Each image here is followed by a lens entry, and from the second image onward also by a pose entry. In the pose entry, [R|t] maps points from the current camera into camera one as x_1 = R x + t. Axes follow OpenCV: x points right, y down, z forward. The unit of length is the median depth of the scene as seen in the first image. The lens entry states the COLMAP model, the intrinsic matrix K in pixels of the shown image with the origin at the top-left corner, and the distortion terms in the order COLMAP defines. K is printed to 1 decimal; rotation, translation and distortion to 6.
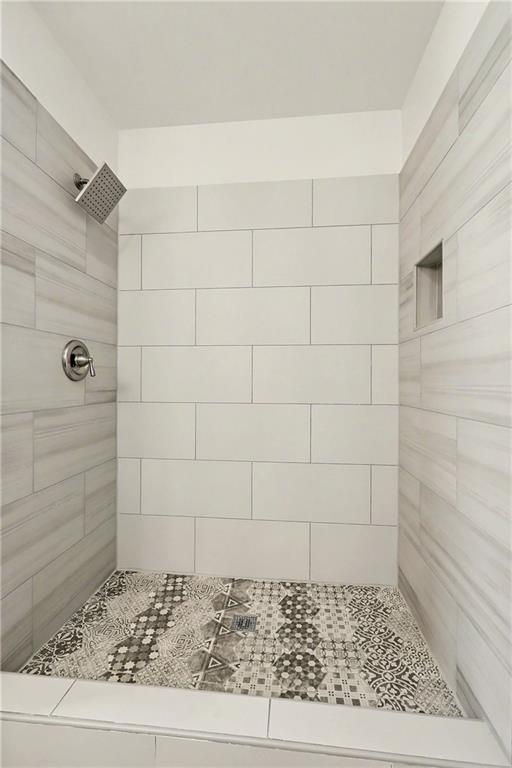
lens RADIAL K [[344.2, 0, 256.5], [0, 344.2, 377.0], [0, 0, 1]] dist [-0.000913, 0.000166]
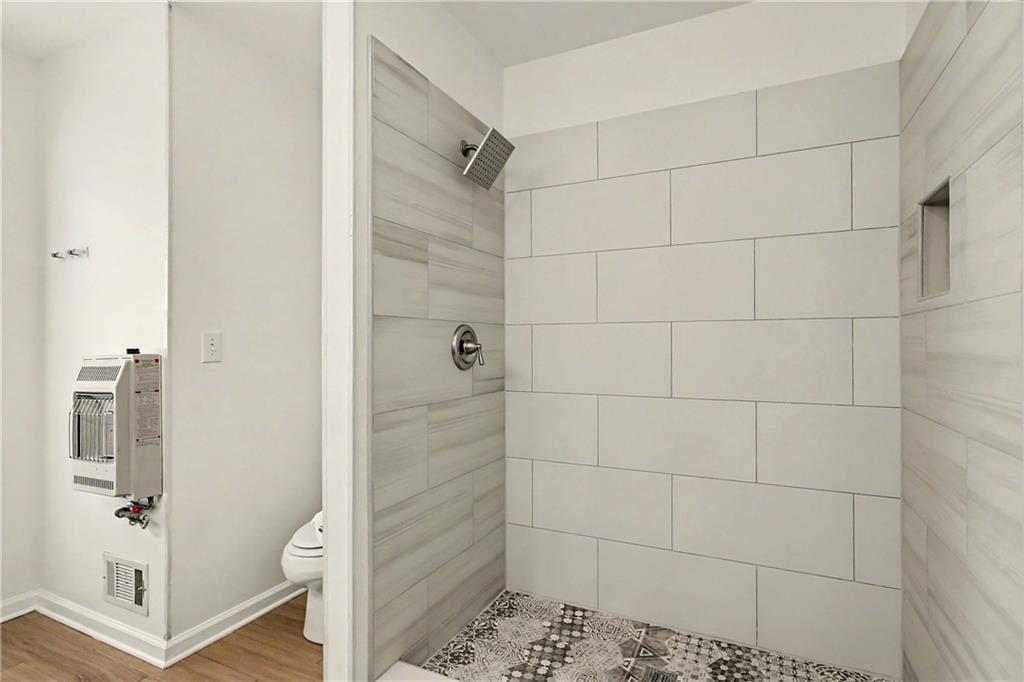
lens RADIAL K [[512.4, 0, 512.0], [0, 512.4, 341.0], [0, 0, 1]] dist [-0.001671, -0.000176]
pose [[0.939557, -0.006739, -0.342326, 0.049386], [0.008005, 0.999965, 0.002285, -0.060785], [0.342299, -0.004887, 0.939579, -0.202774]]
